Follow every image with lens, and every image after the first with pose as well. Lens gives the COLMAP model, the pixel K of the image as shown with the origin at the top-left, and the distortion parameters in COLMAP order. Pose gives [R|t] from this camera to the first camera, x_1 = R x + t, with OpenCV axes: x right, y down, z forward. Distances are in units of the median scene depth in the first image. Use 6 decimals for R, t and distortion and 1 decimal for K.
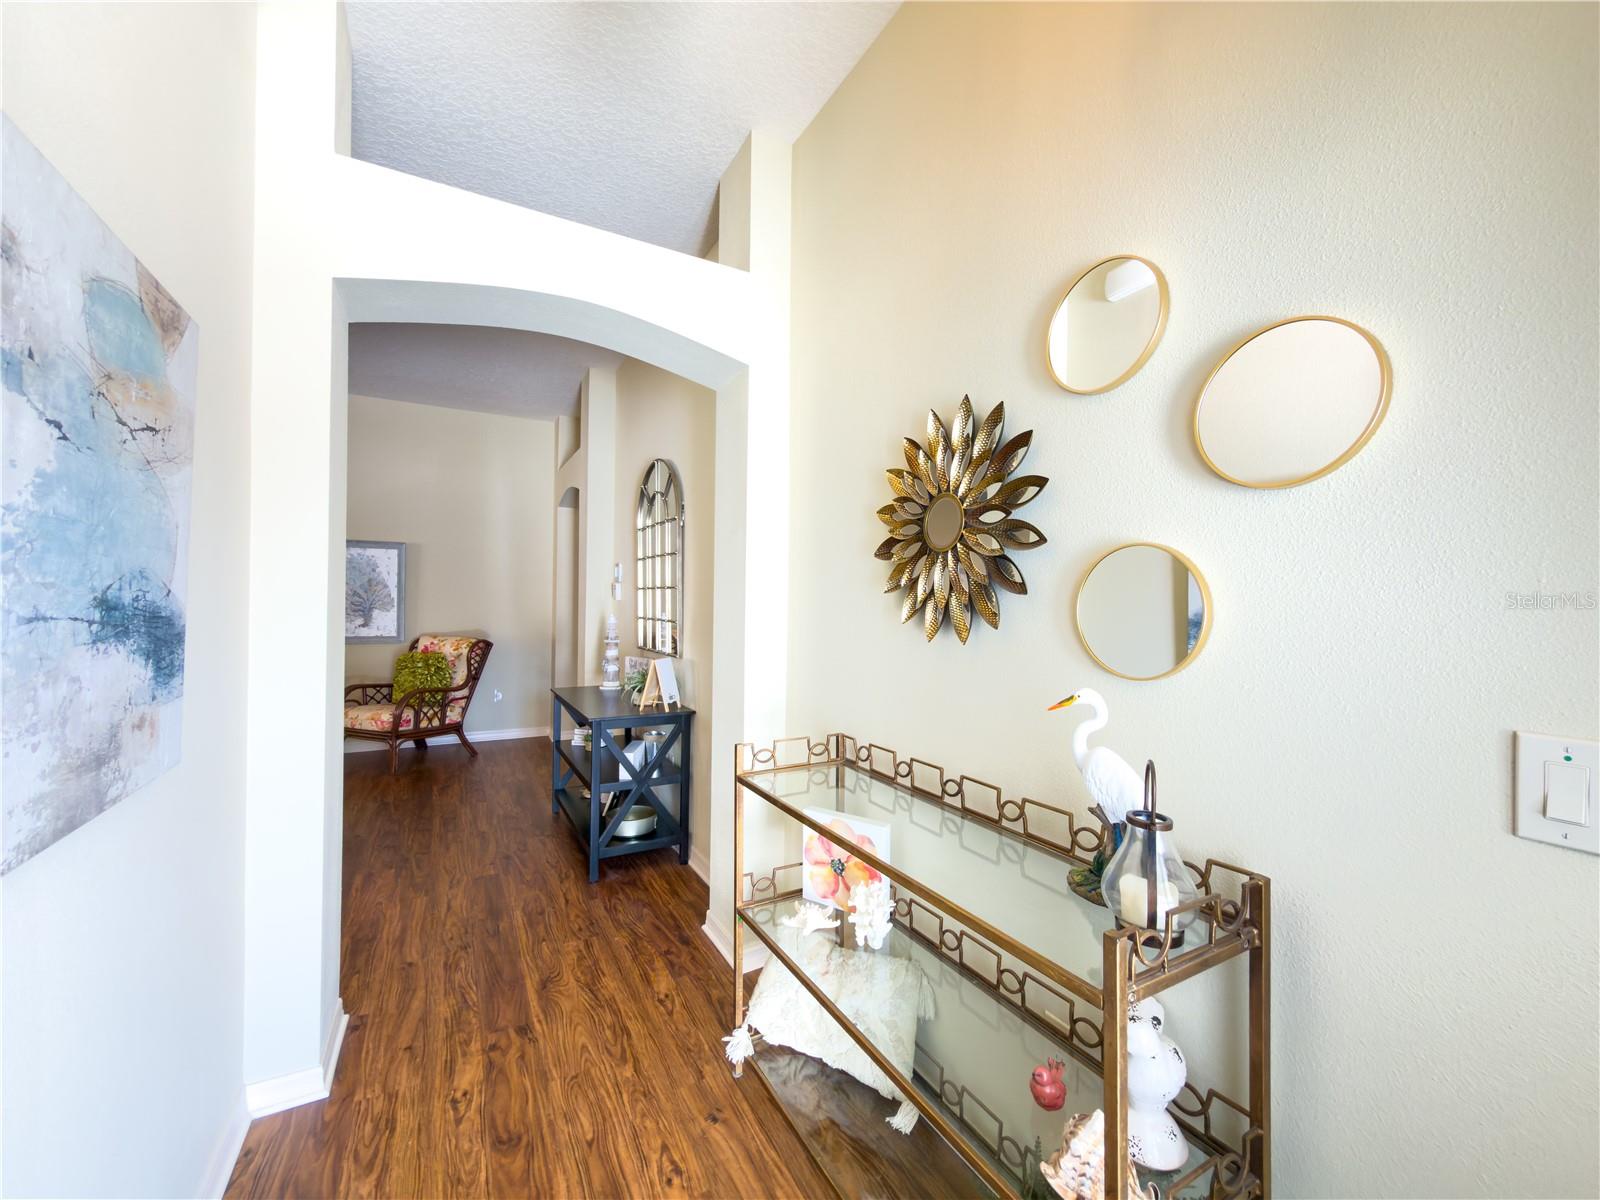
lens RADIAL K [[639.3, 0, 800.5], [0, 639.3, 595.9], [0, 0, 1]] dist [0.001191, -0.000366]
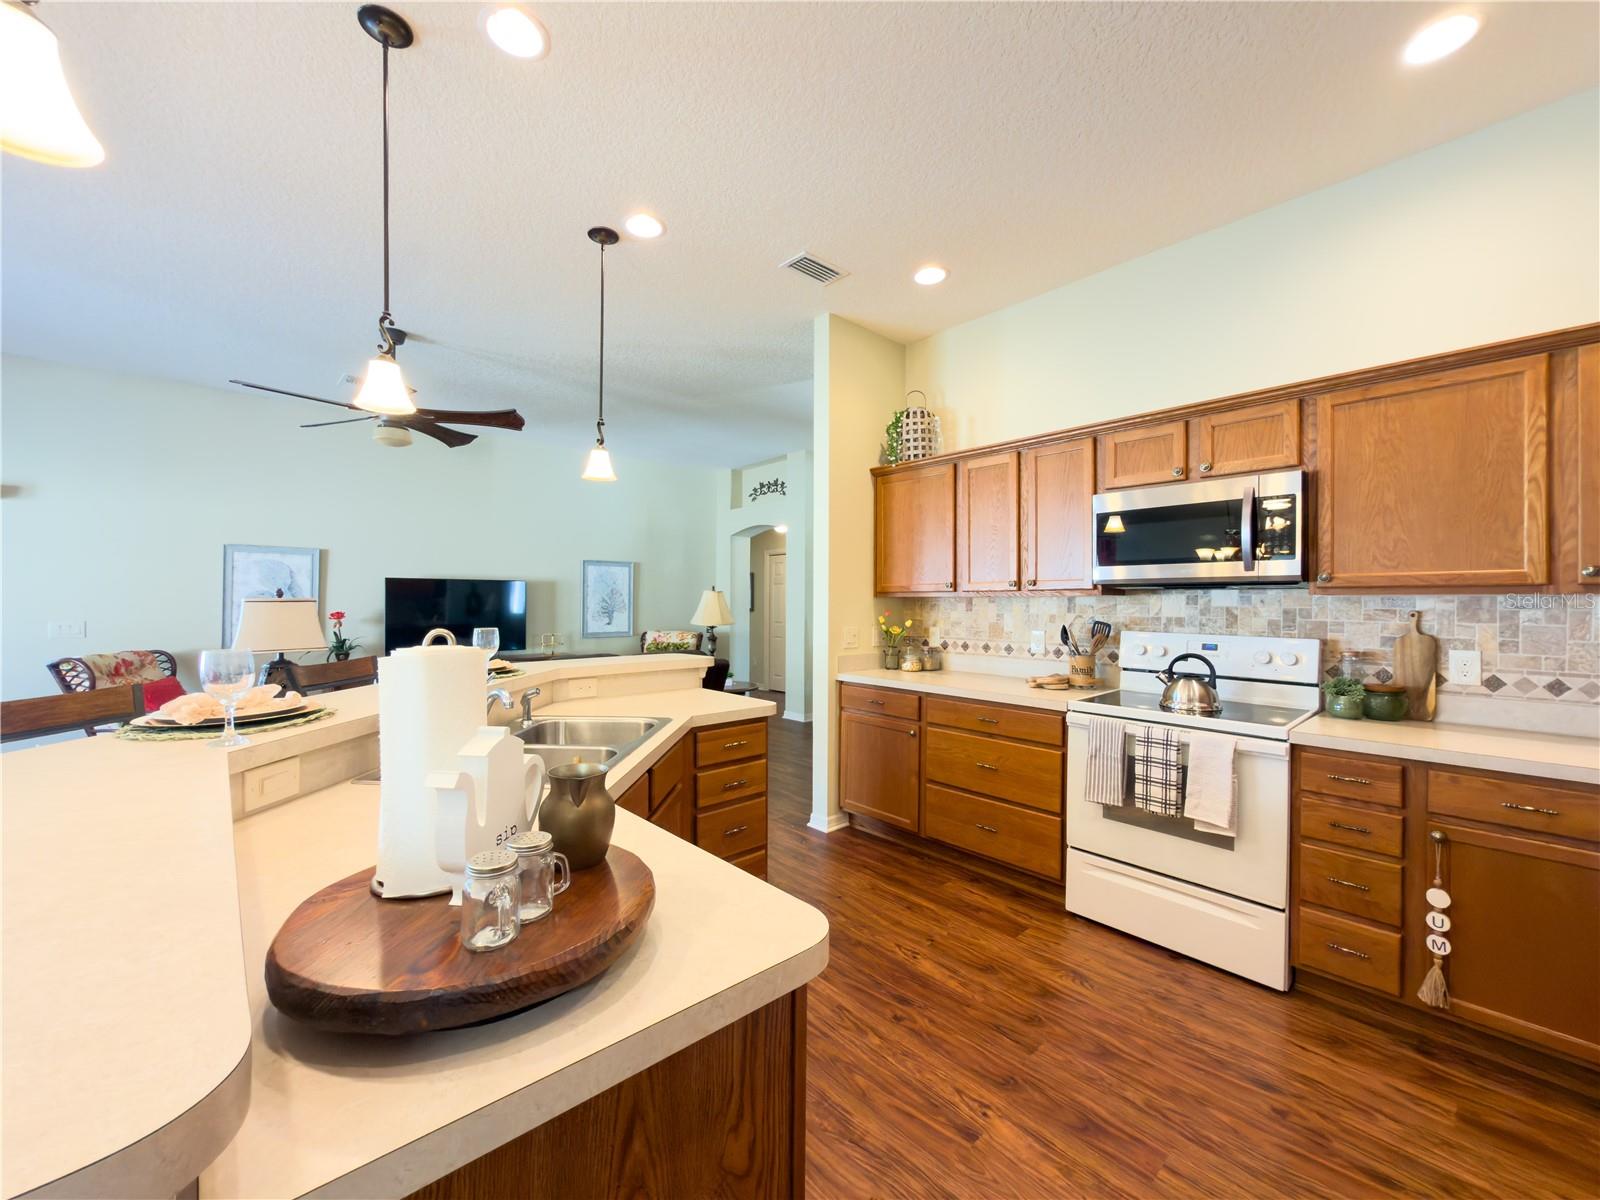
lens RADIAL K [[639.3, 0, 800.8], [0, 639.3, 602.2], [0, 0, 1]] dist [0.001191, -0.000366]
pose [[0.973861, -0.003364, 0.227120, -1.148334], [0.001531, 0.999965, 0.008247, -0.018443], [-0.227140, -0.007684, 0.973832, -0.777608]]
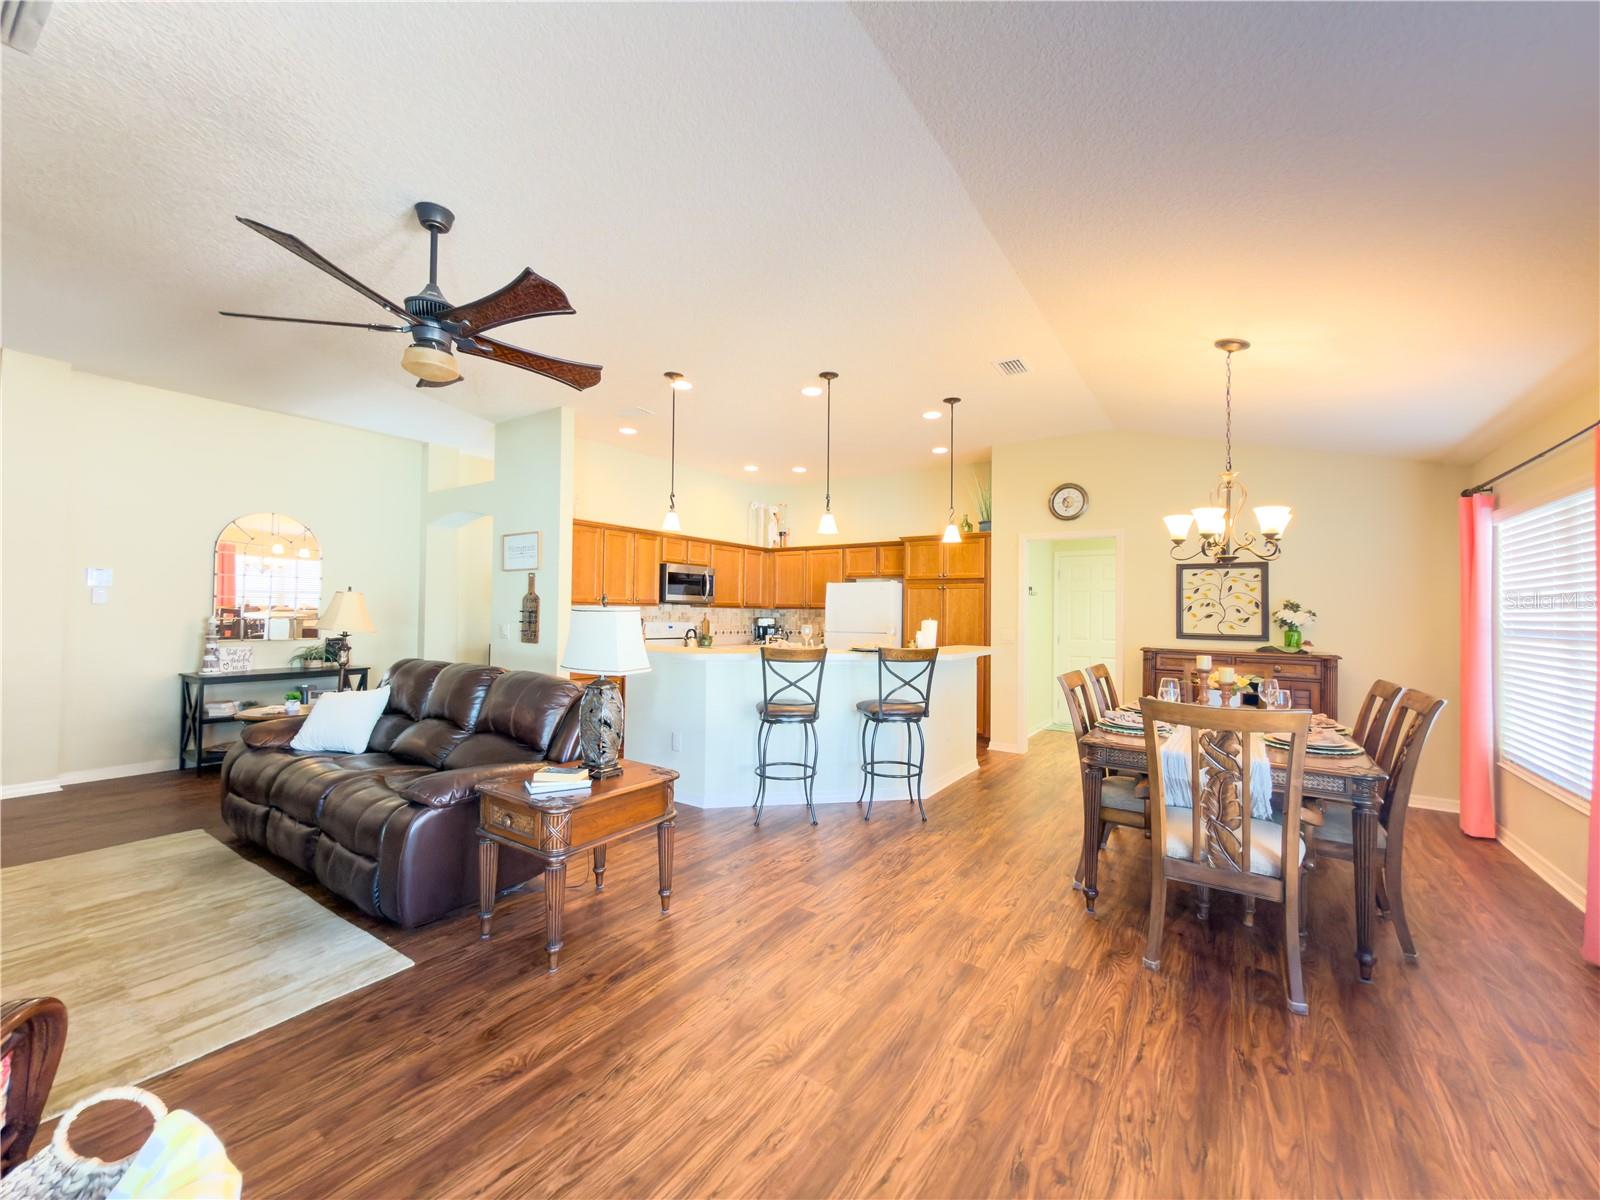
lens RADIAL K [[639.3, 0, 796.9], [0, 639.3, 602.0], [0, 0, 1]] dist [0.001191, -0.000366]
pose [[-0.444054, 0.001669, 0.895998, -2.820220], [-0.023295, 0.999639, -0.013406, -0.015938], [-0.895697, -0.026825, -0.443855, 0.740529]]
